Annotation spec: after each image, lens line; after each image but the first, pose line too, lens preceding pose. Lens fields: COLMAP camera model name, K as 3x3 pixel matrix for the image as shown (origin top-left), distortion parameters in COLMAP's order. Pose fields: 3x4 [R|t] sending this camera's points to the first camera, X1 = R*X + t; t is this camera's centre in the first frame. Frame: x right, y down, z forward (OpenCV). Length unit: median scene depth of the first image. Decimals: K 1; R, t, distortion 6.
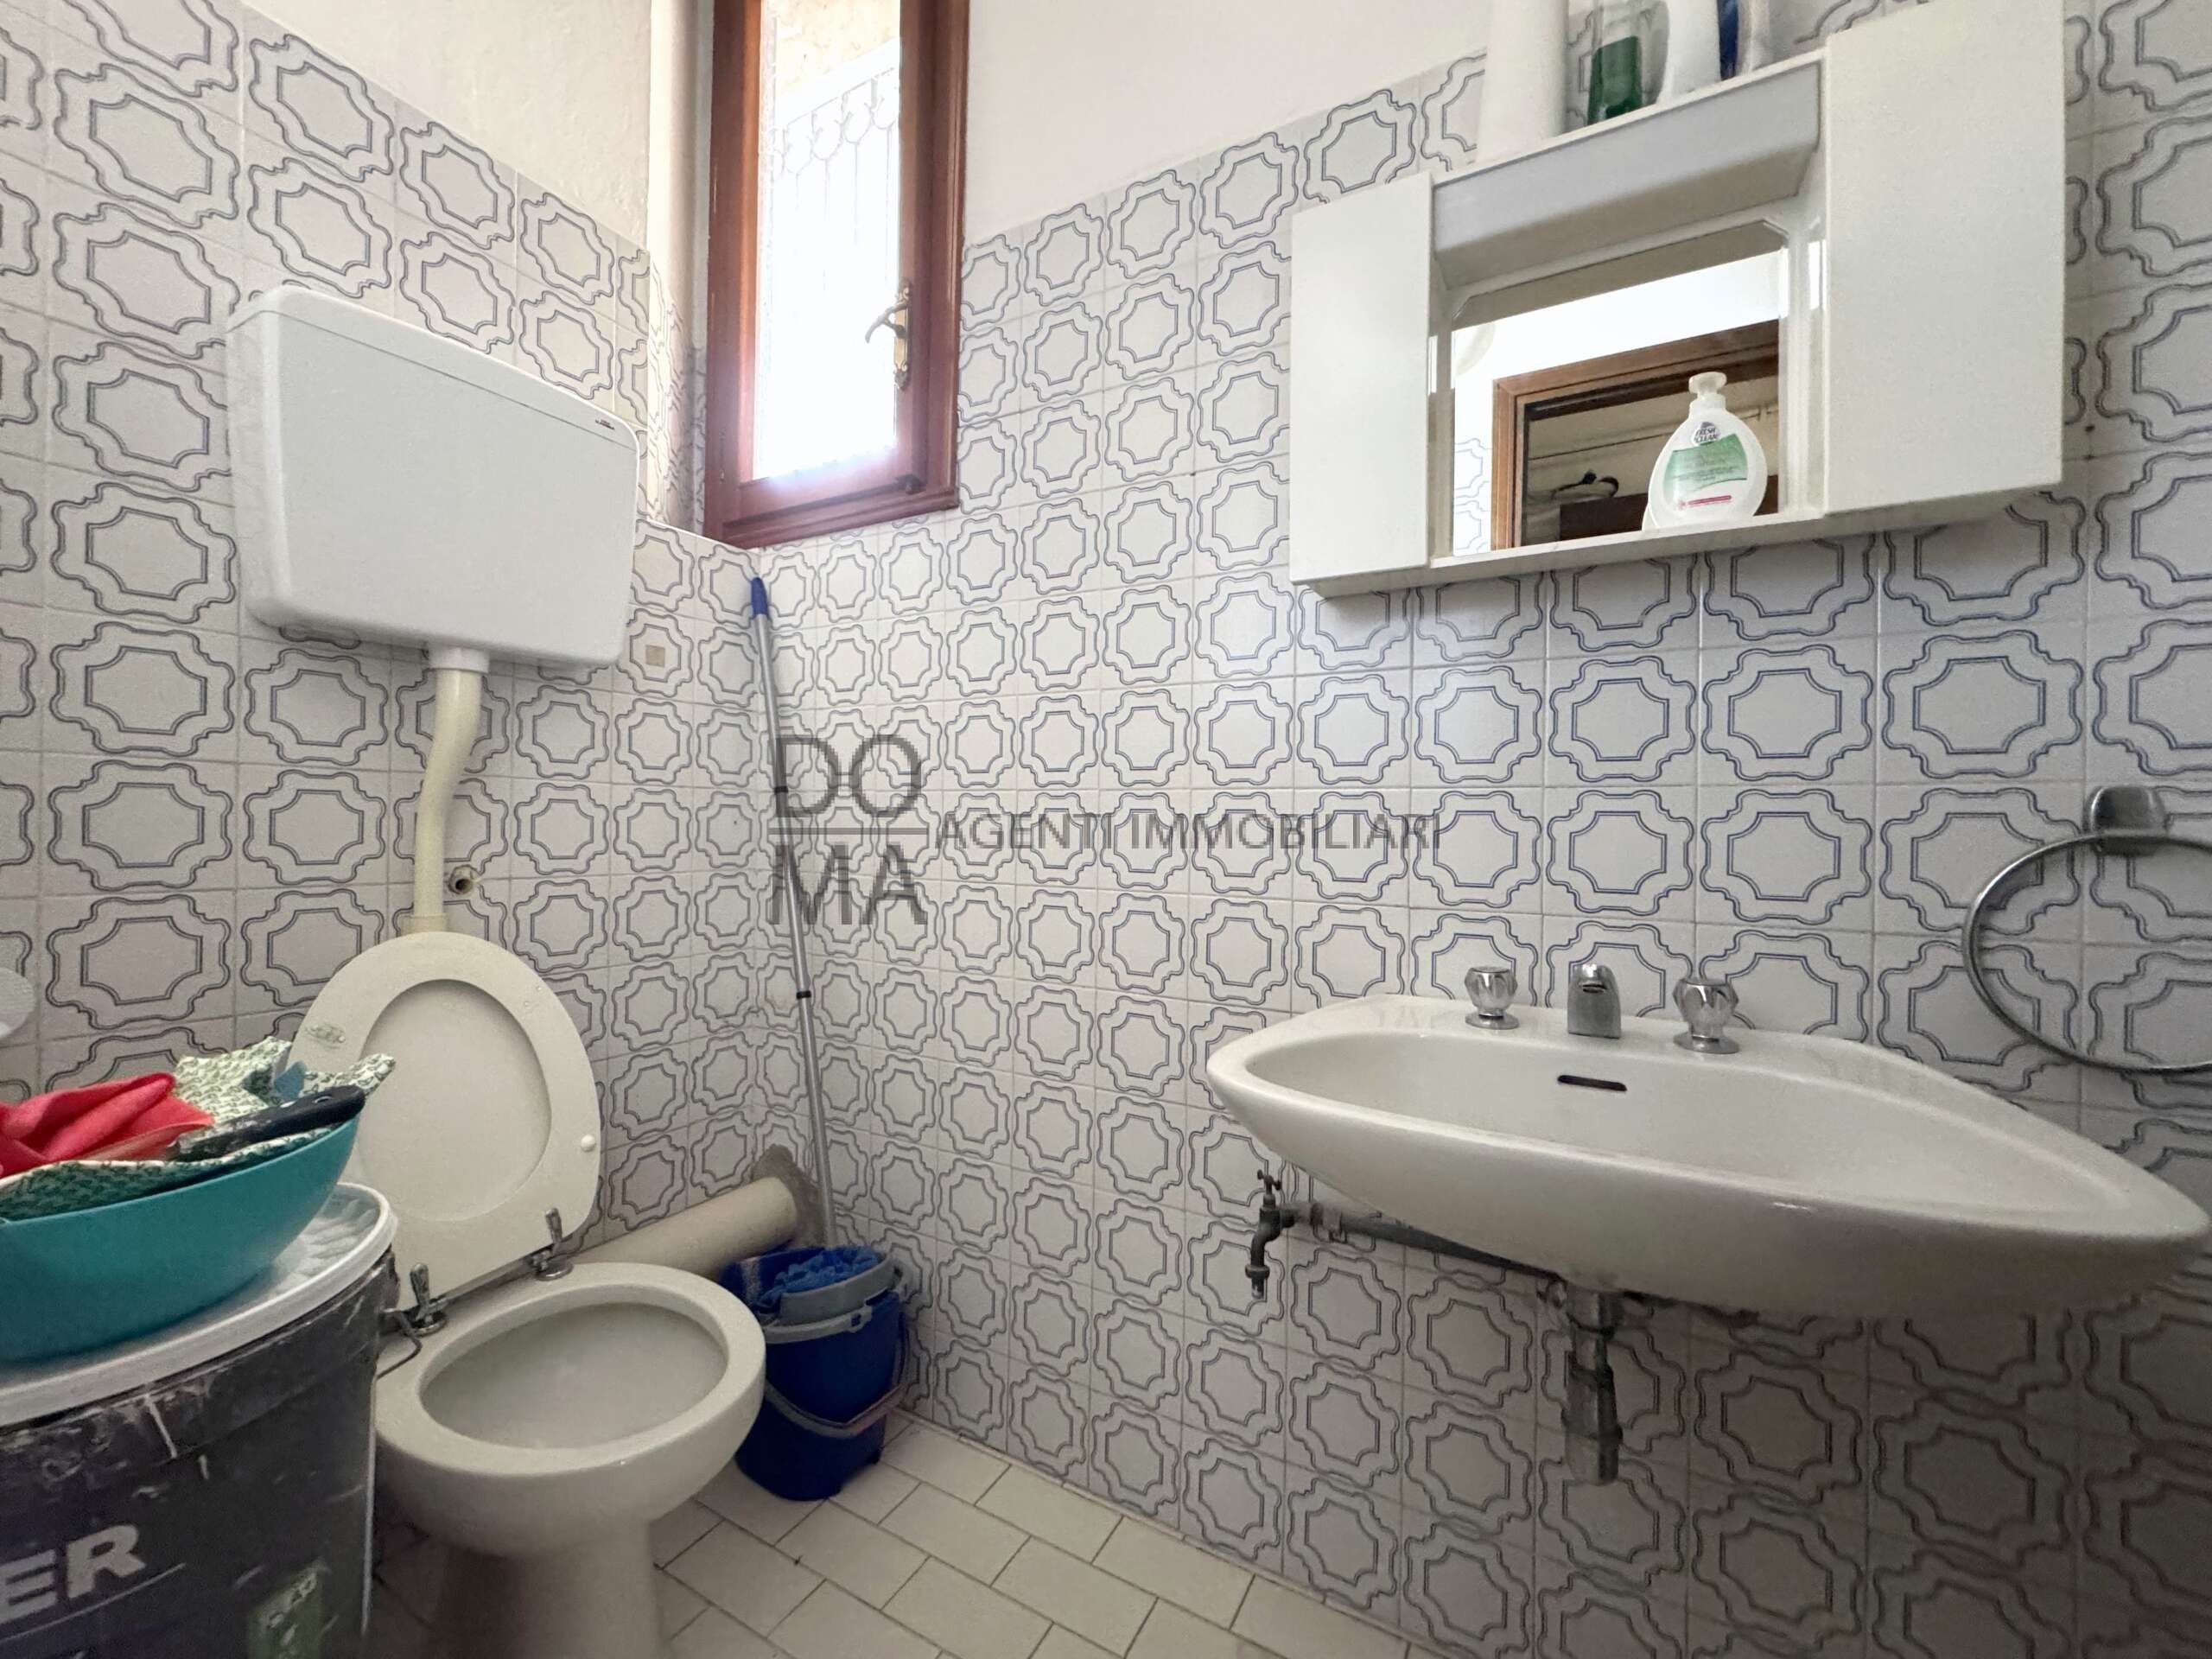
lens RADIAL K [[880.2, 0, 1106.0], [0, 880.2, 829.5], [0, 0, 1]] dist [-0.000787, 0.000342]
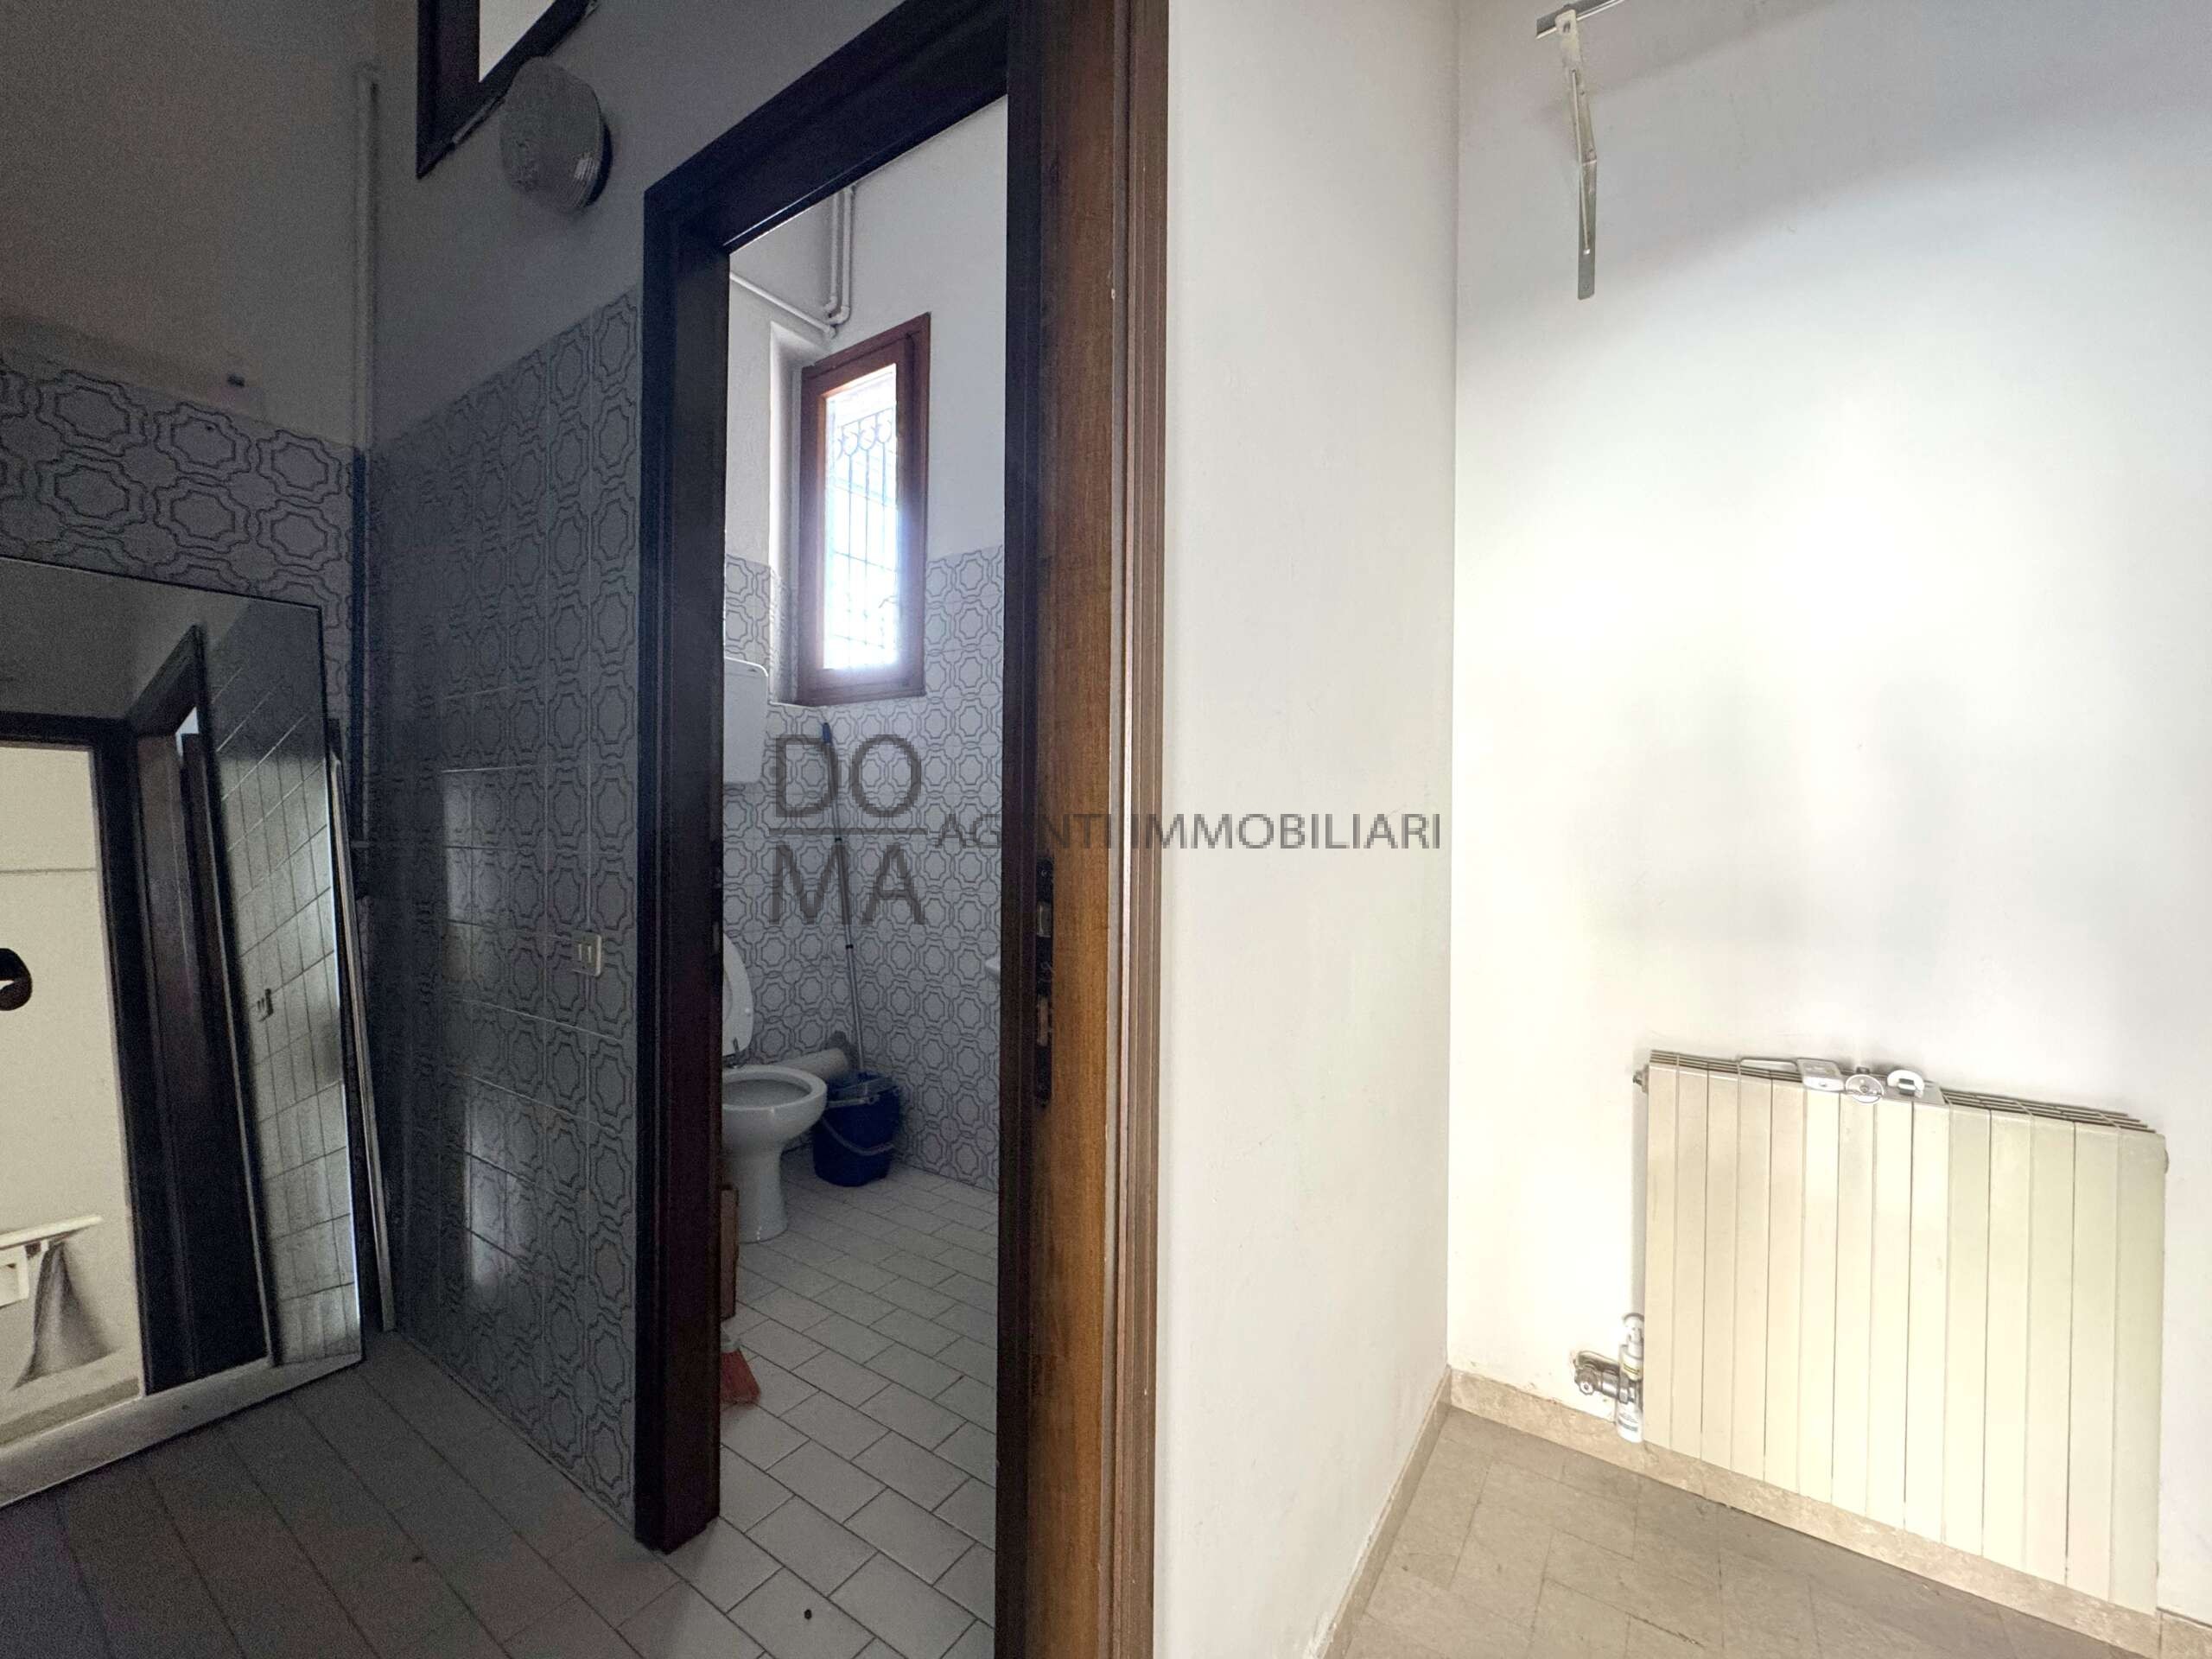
lens RADIAL K [[880.2, 0, 1106.0], [0, 880.2, 829.5], [0, 0, 1]] dist [-0.000787, 0.000342]
pose [[0.996243, -0.006184, -0.086376, 0.373207], [0.006237, 0.999980, 0.000353, -0.065470], [0.086372, -0.000891, 0.996263, -0.846133]]
